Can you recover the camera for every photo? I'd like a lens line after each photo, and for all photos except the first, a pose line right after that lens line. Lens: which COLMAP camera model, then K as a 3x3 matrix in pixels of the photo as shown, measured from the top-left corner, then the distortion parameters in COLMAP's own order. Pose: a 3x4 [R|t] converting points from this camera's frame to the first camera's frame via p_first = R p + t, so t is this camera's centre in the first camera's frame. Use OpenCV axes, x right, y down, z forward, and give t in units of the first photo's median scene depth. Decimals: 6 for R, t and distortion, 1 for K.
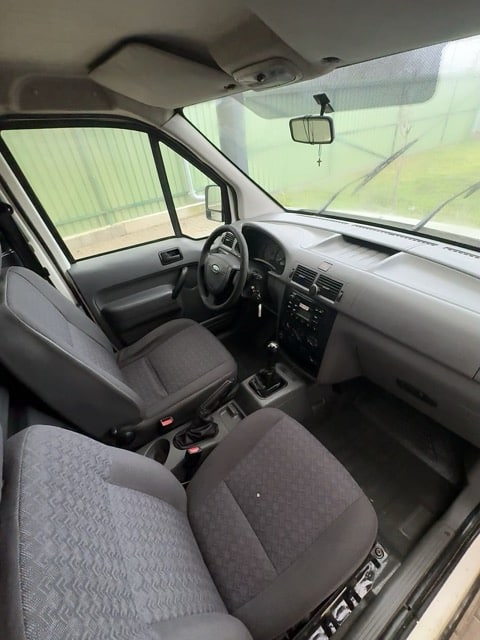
lens RADIAL K [[278.9, 0, 237.1], [0, 278.9, 322.2], [0, 0, 1]] dist [-0.000839, -0.000106]
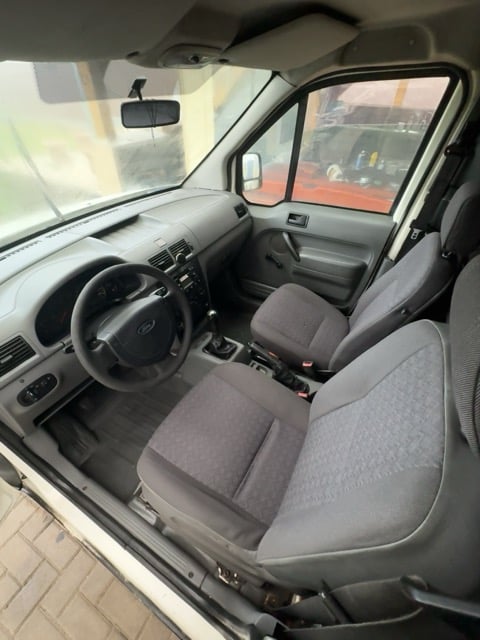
lens RADIAL K [[278.9, 0, 237.1], [0, 278.9, 322.2], [0, 0, 1]] dist [-0.000839, -0.000106]
pose [[-0.452180, -0.517238, 0.726635, -0.735509], [0.551782, 0.477851, 0.683517, -0.598422], [-0.700764, 0.710017, 0.069328, 0.882791]]
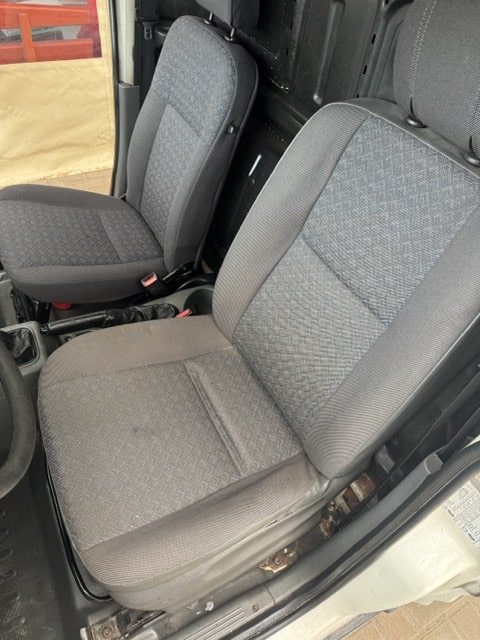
lens RADIAL K [[441.4, 0, 242.8], [0, 441.4, 330.7], [0, 0, 1]] dist [0.068425, -0.062209]
pose [[-0.994574, -0.078729, 0.068010, -0.460734], [0.059203, 0.109244, 0.992250, -0.697604], [-0.085548, 0.990892, -0.103990, 1.110153]]
